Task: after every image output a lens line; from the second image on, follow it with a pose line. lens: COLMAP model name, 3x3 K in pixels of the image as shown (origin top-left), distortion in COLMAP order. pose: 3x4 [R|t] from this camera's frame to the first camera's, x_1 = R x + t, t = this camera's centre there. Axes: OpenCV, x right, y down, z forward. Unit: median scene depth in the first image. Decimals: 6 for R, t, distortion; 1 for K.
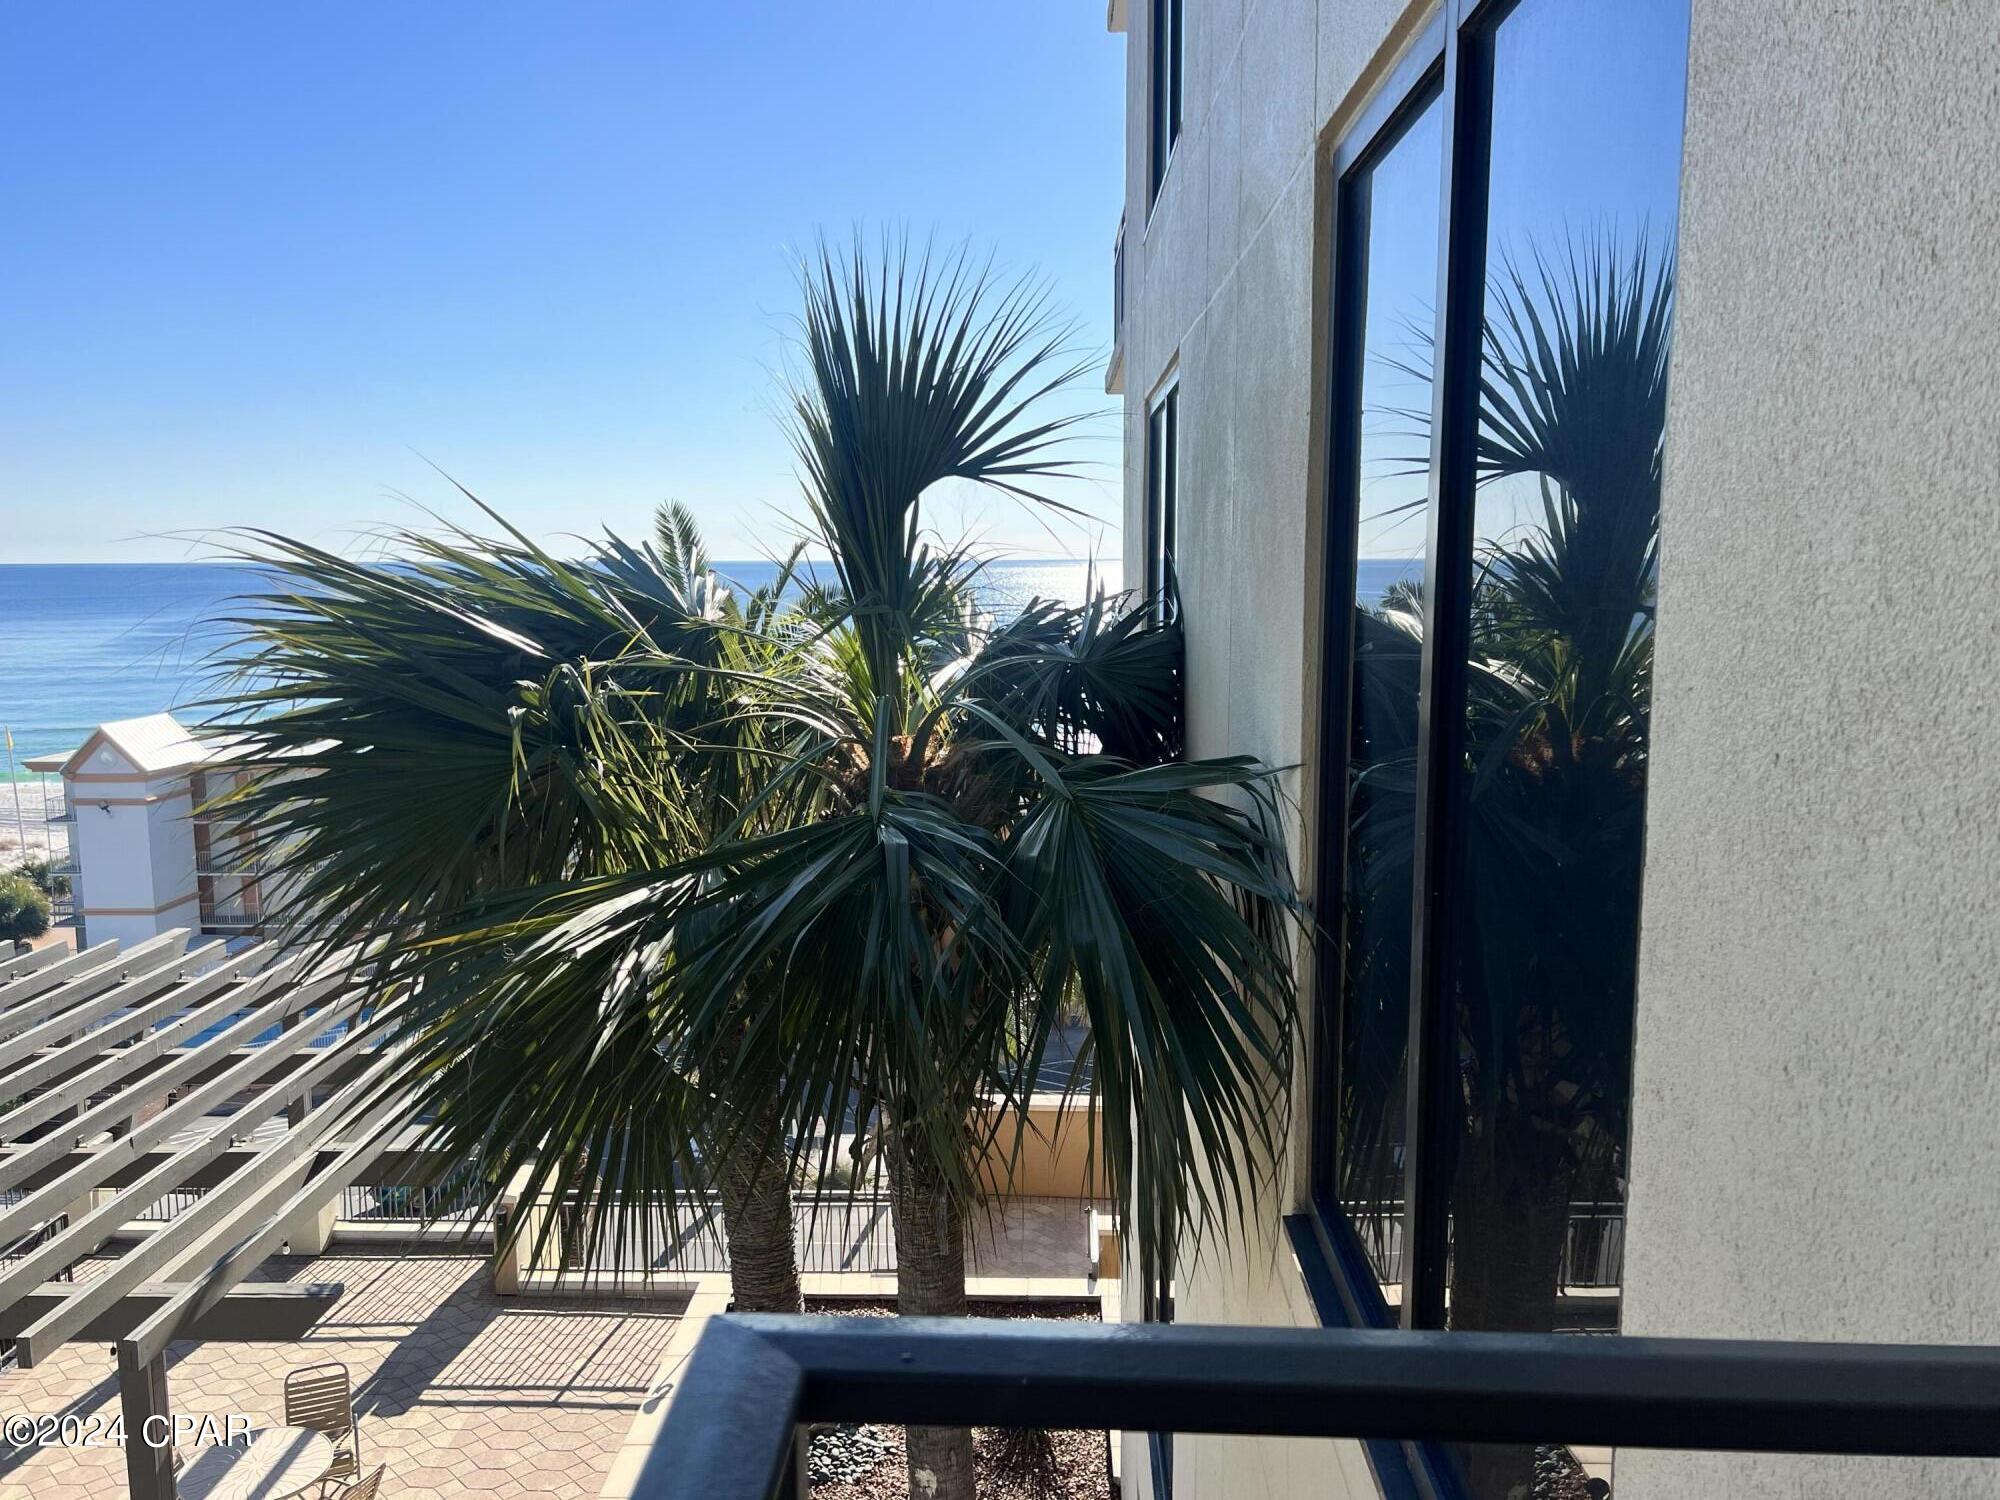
lens RADIAL K [[1579.0, 0, 1000.0], [0, 1579.0, 750.0], [0, 0, 1]] dist [0.013303, 0.002664]
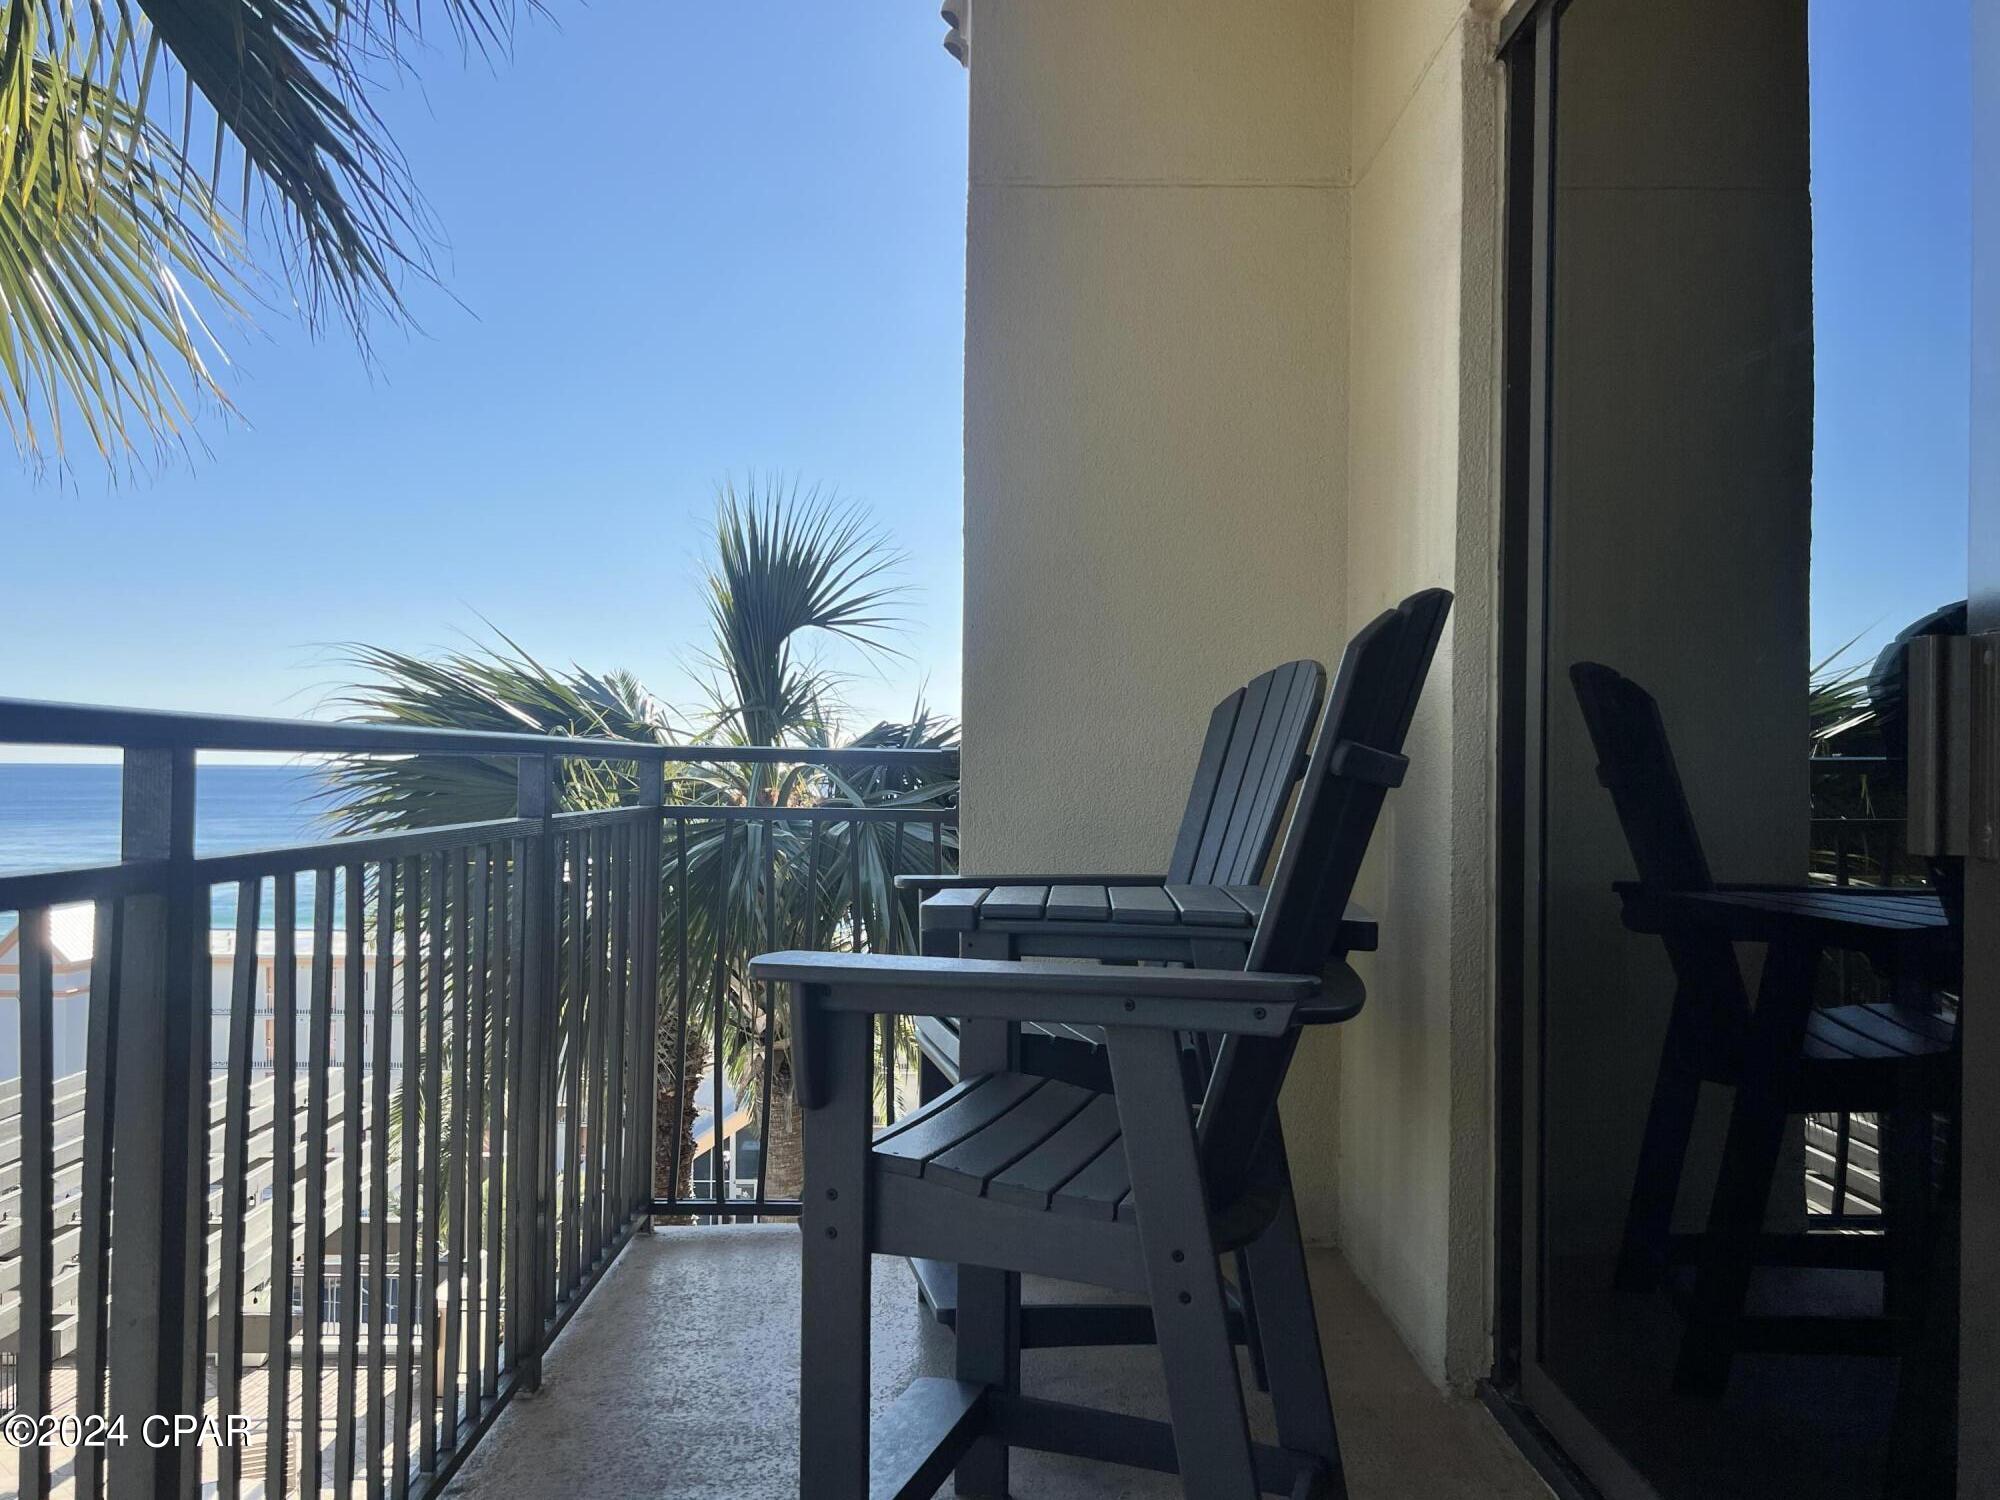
lens RADIAL K [[1641.0, 0, 1004.0], [0, 1641.0, 756.0], [0, 0, 1]] dist [0.085808, -0.113402]
pose [[0.999449, 0.011183, 0.031250, 0.108282], [-0.006990, 0.991332, -0.131196, 0.158565], [-0.032447, 0.130905, 0.990864, -0.574697]]
